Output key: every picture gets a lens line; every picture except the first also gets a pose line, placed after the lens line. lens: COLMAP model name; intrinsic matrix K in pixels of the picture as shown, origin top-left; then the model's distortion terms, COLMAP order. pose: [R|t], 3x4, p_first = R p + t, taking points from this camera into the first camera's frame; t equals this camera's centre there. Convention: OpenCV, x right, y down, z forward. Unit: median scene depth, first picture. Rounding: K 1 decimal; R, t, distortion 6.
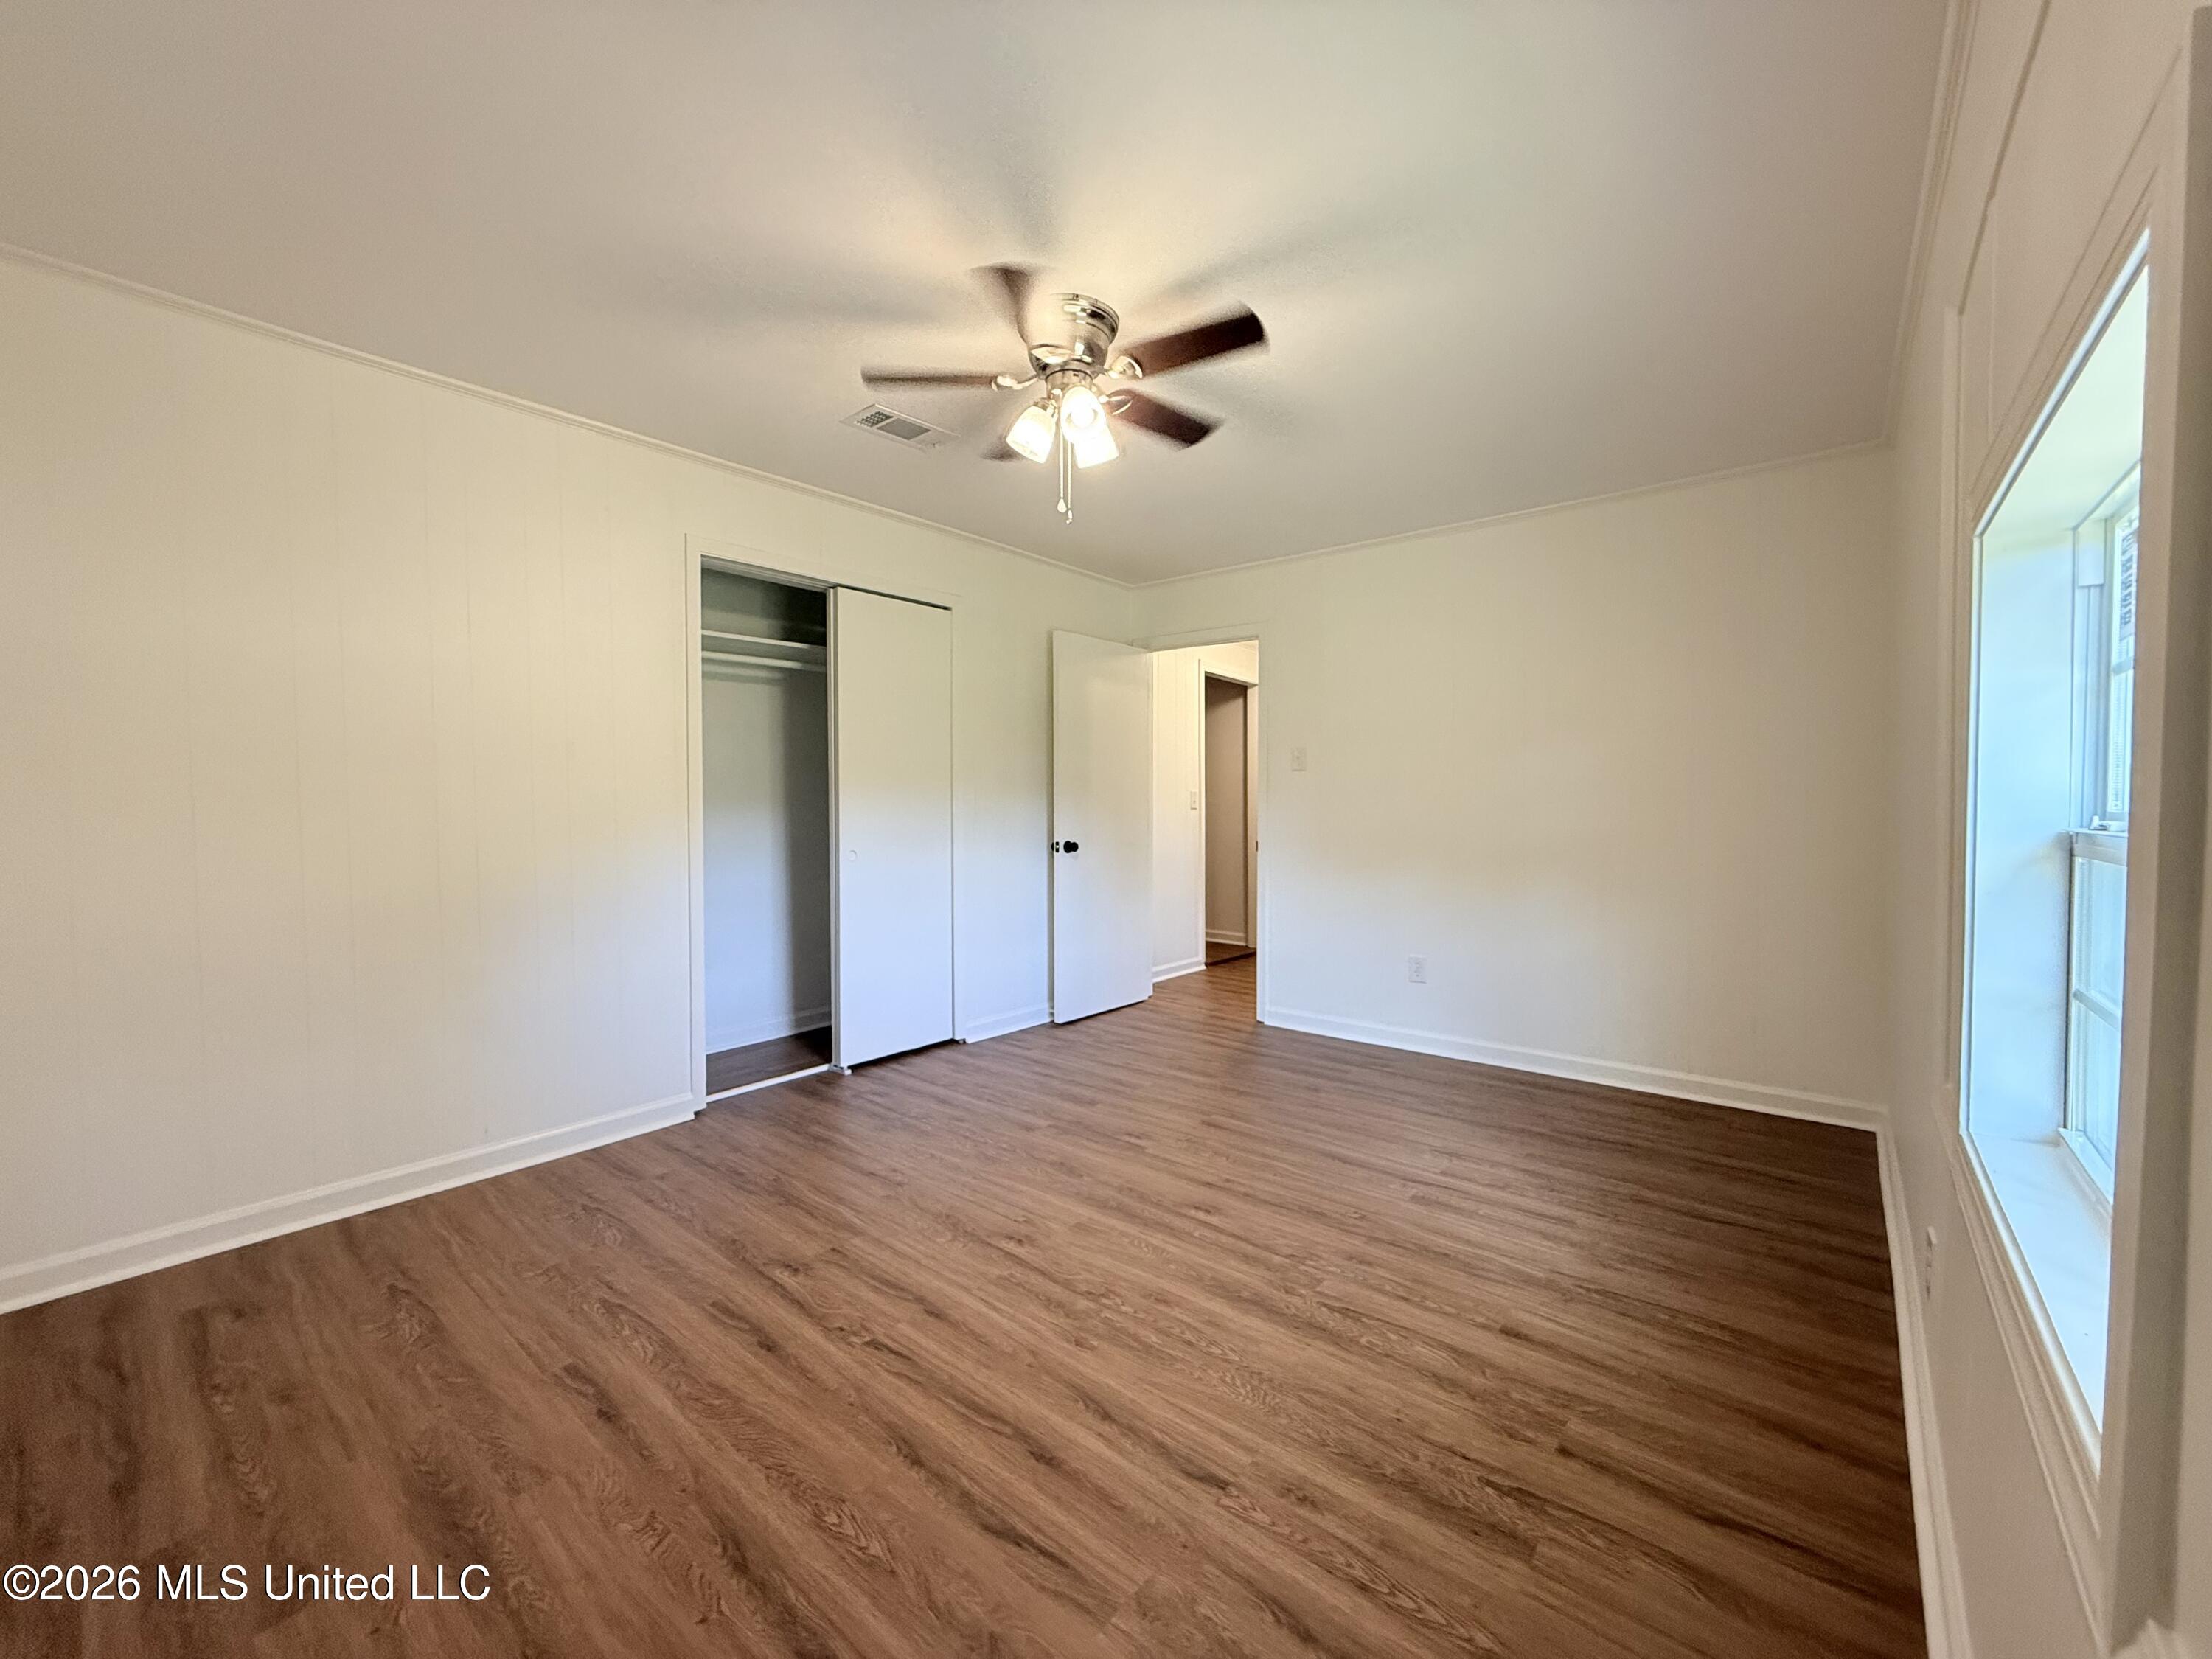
lens RADIAL K [[881.3, 0, 1106.6], [0, 881.3, 826.9], [0, 0, 1]] dist [-0.000813, 0.000134]
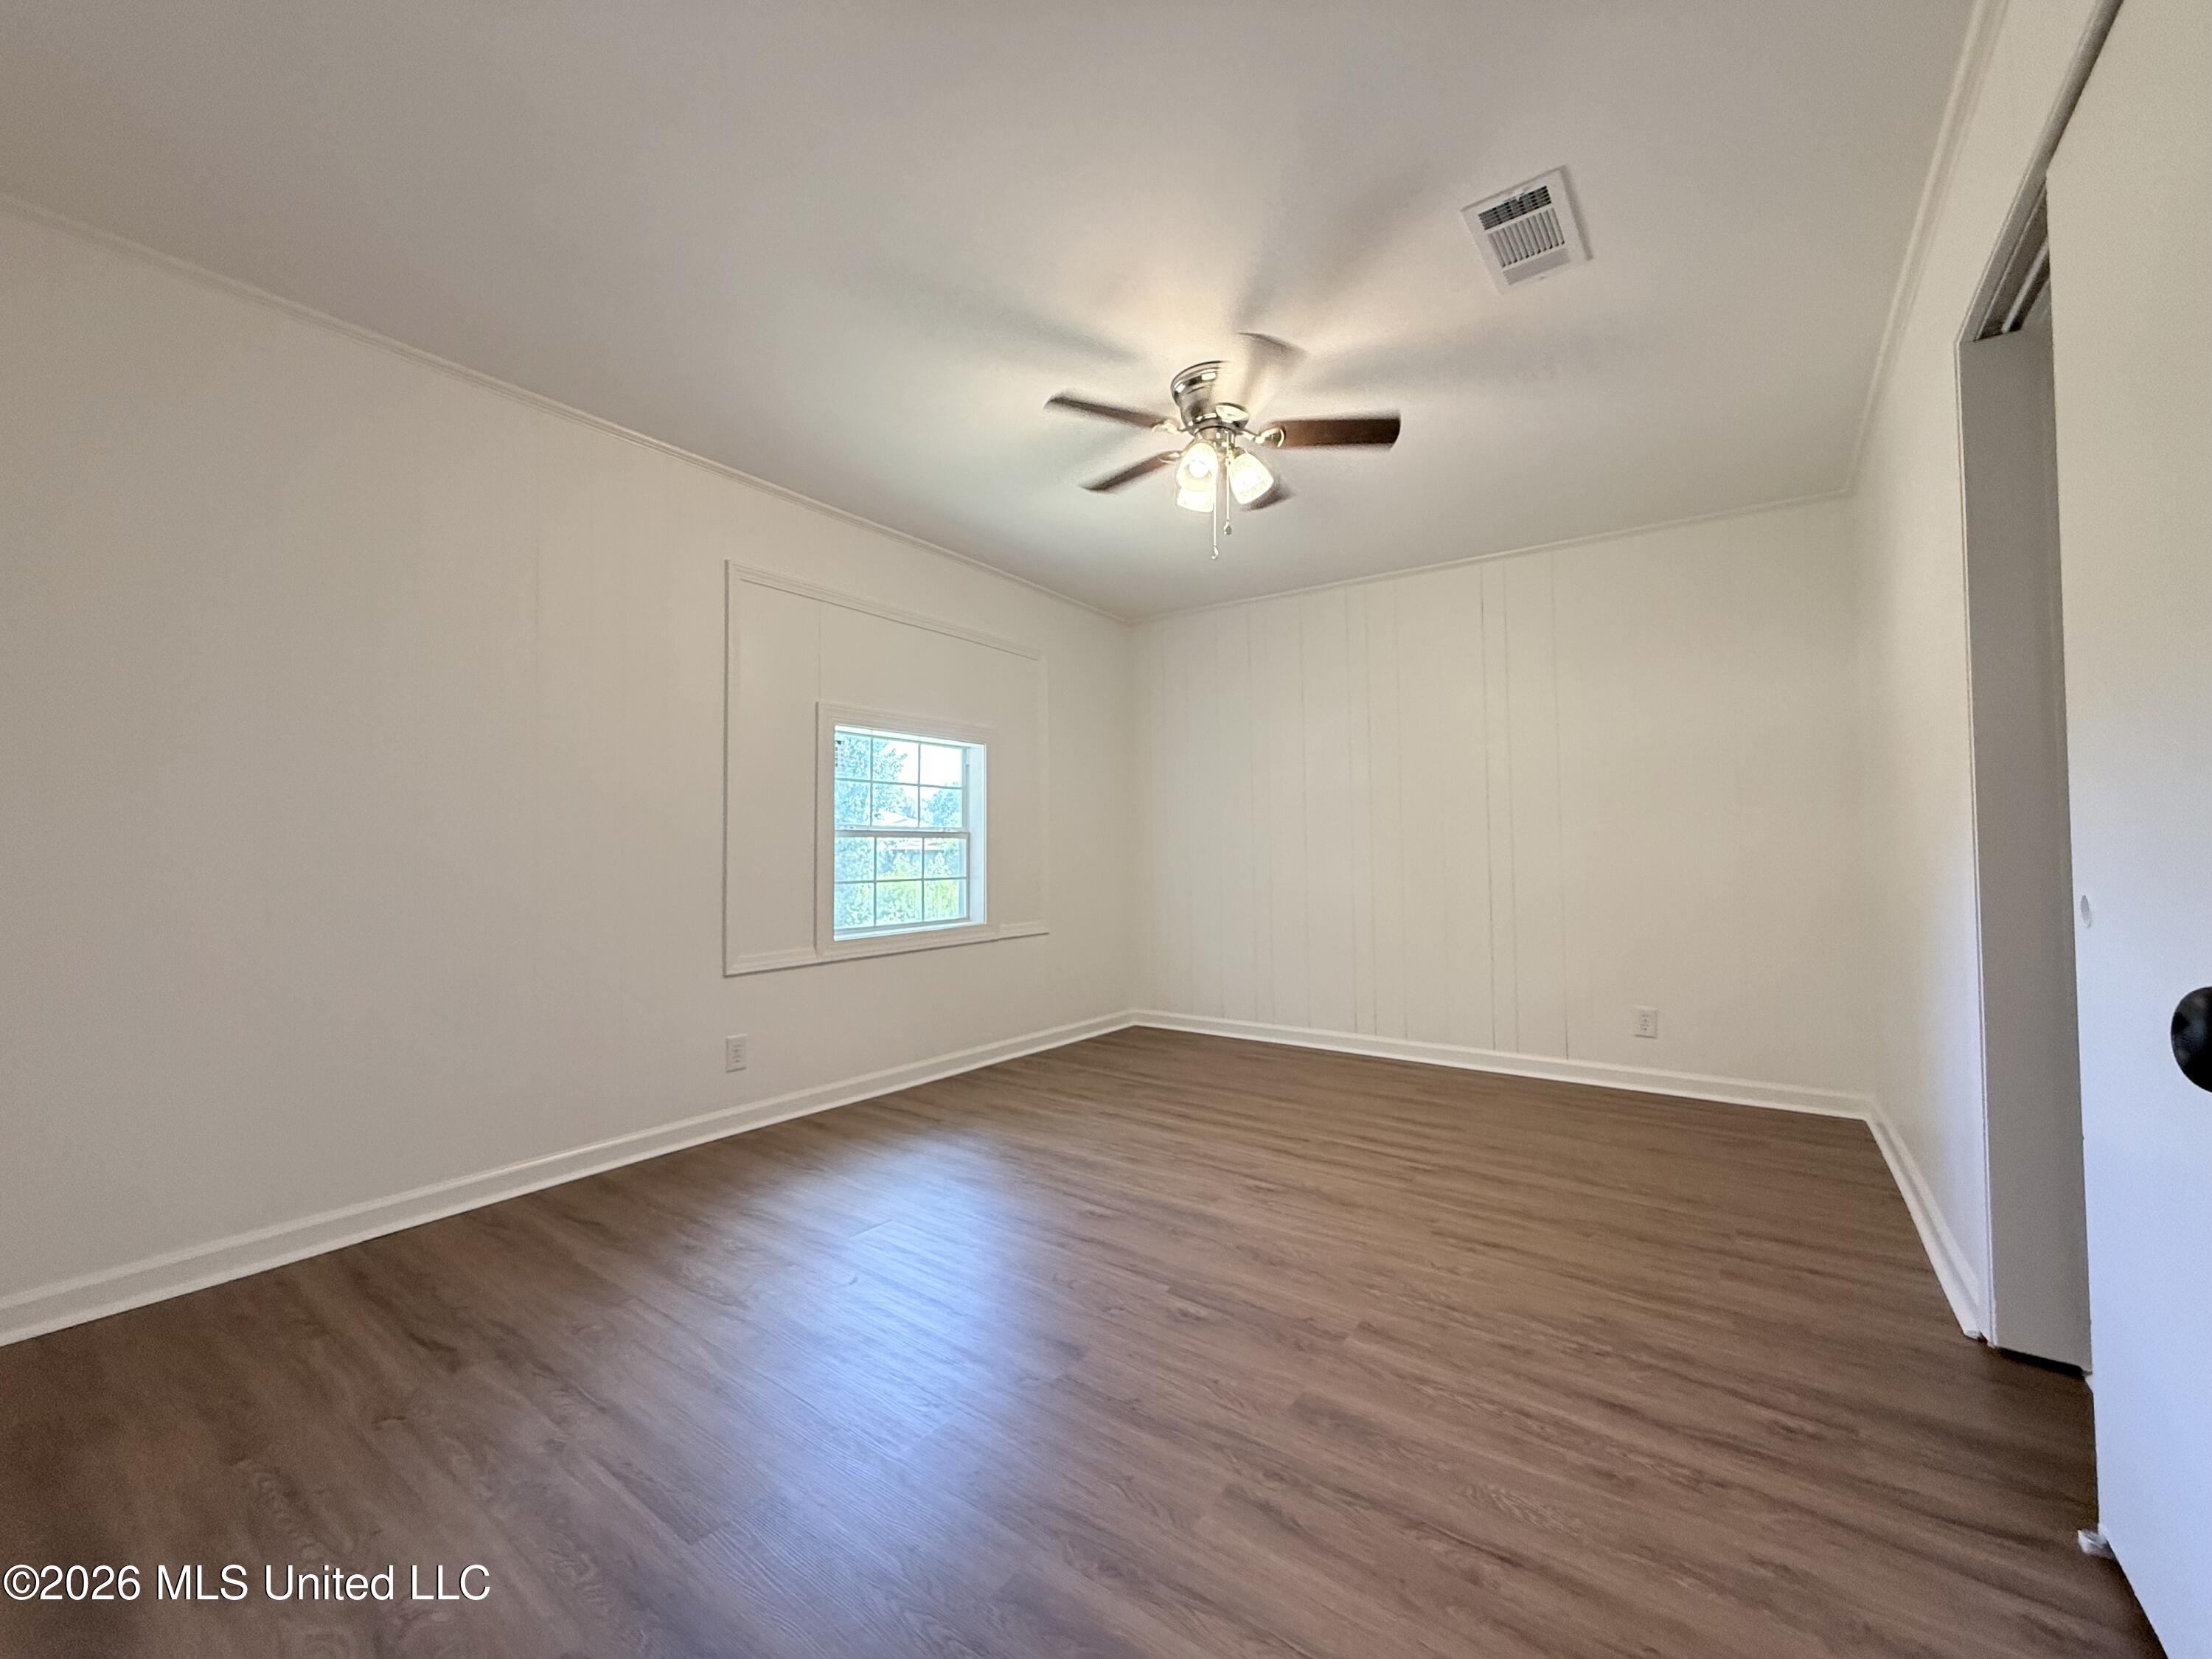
lens RADIAL K [[881.3, 0, 1103.8], [0, 881.3, 833.2], [0, 0, 1]] dist [-0.000813, 0.000134]
pose [[-0.997957, 0.001838, -0.063866, 0.176728], [0.001620, 0.999993, 0.003457, 0.004537], [0.063872, 0.003347, -0.997953, 2.141264]]
